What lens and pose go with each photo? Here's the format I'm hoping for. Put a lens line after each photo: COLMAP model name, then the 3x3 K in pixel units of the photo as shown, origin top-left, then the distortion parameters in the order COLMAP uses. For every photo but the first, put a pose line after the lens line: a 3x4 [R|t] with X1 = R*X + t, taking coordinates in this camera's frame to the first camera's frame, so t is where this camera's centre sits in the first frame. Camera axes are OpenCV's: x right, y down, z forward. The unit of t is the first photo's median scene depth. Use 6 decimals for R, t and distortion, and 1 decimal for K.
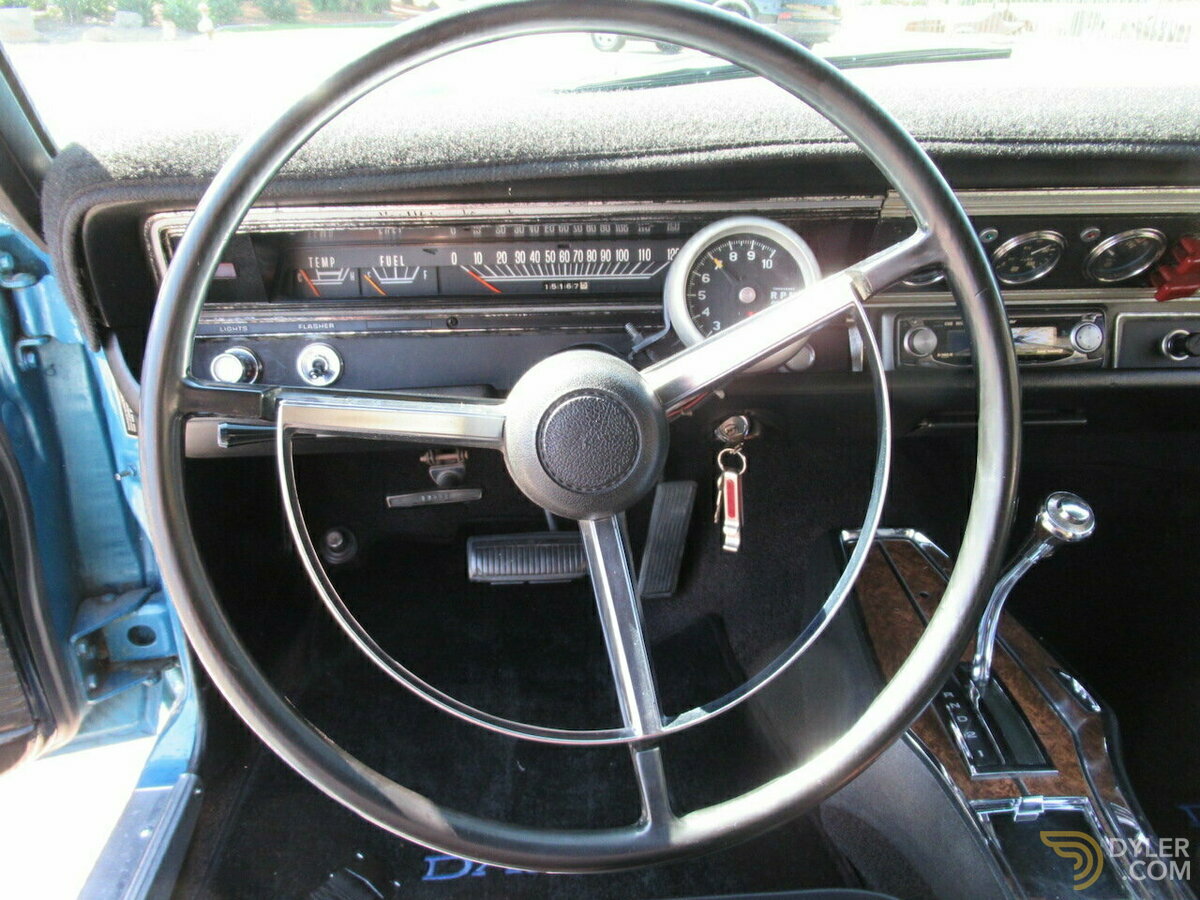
lens RADIAL K [[911.6, 0, 600.6], [0, 911.6, 447.0], [0, 0, 1]] dist [0.001452, 0.001780]
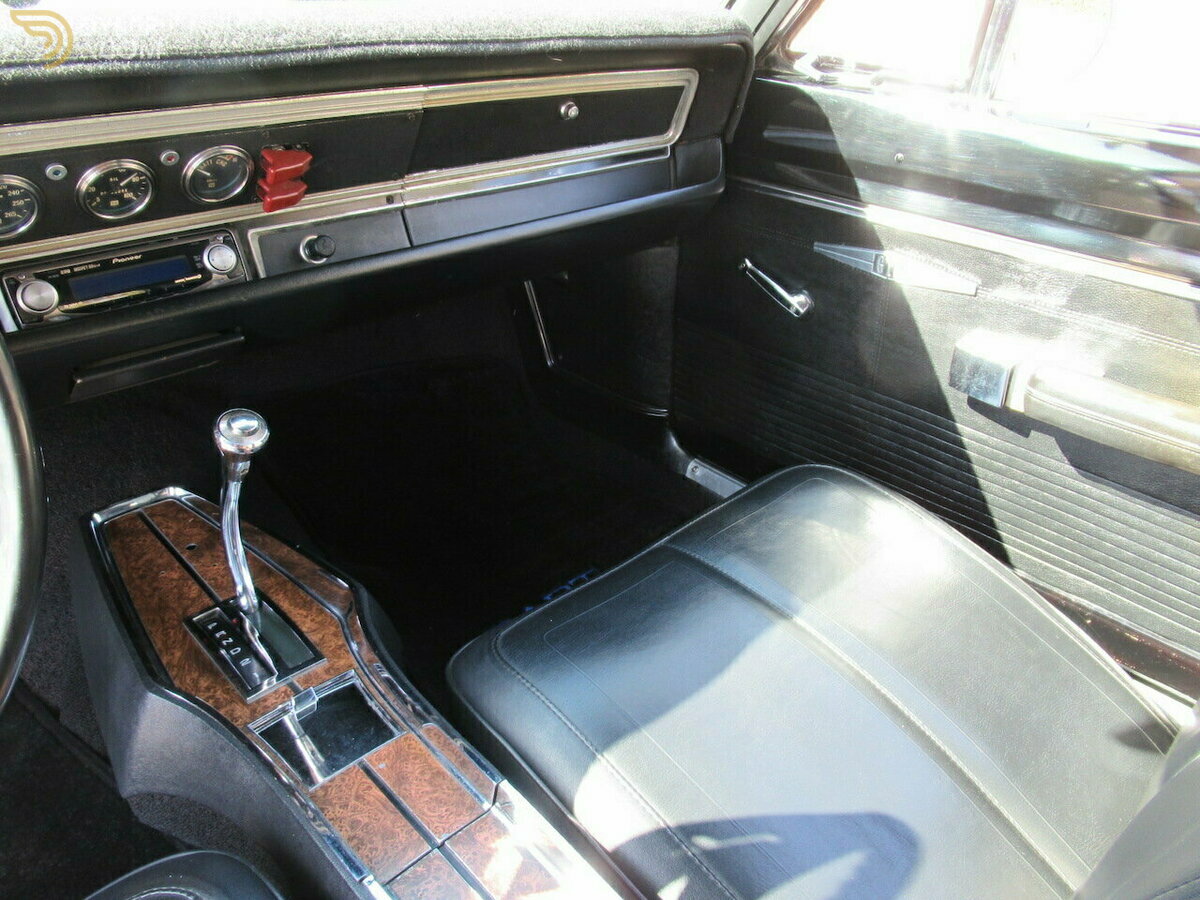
lens RADIAL K [[911.6, 0, 600.0], [0, 911.6, 453.3], [0, 0, 1]] dist [0.001452, 0.001780]
pose [[0.756266, -0.309497, 0.576432, 0.199855], [0.273865, 0.949887, 0.150707, 0.050697], [-0.594188, 0.043889, 0.803128, -0.069299]]
